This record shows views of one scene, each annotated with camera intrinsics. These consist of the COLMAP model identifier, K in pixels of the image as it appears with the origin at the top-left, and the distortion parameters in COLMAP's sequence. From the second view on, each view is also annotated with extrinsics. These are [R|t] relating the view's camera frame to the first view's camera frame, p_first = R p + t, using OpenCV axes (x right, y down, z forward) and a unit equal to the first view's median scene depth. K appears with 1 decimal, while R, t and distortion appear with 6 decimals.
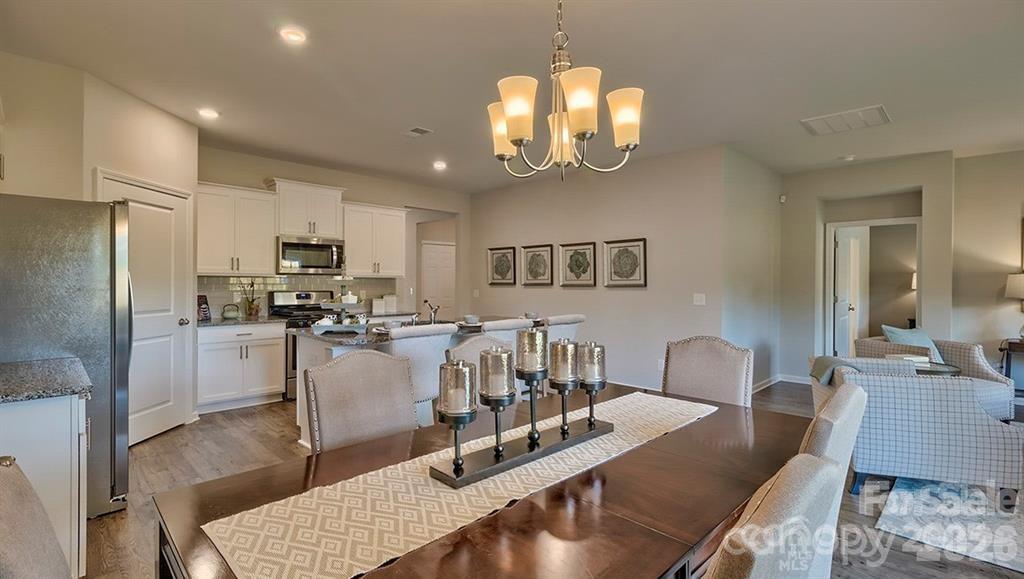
lens RADIAL K [[471.6, 0, 517.8], [0, 471.6, 284.9], [0, 0, 1]] dist [0.003540, 0.002017]
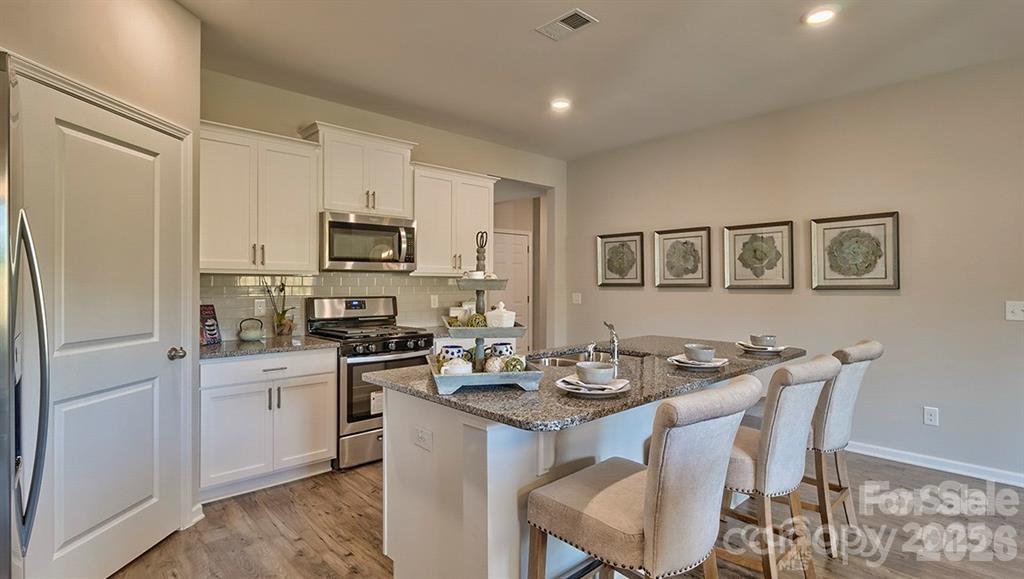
lens RADIAL K [[504.3, 0, 518.5], [0, 504.3, 284.3], [0, 0, 1]] dist [0.003855, -0.001681]
pose [[0.999477, -0.002350, -0.032257, -0.214151], [0.002309, 0.999996, -0.001330, -0.003246], [0.032260, 0.001255, 0.999479, 0.315203]]
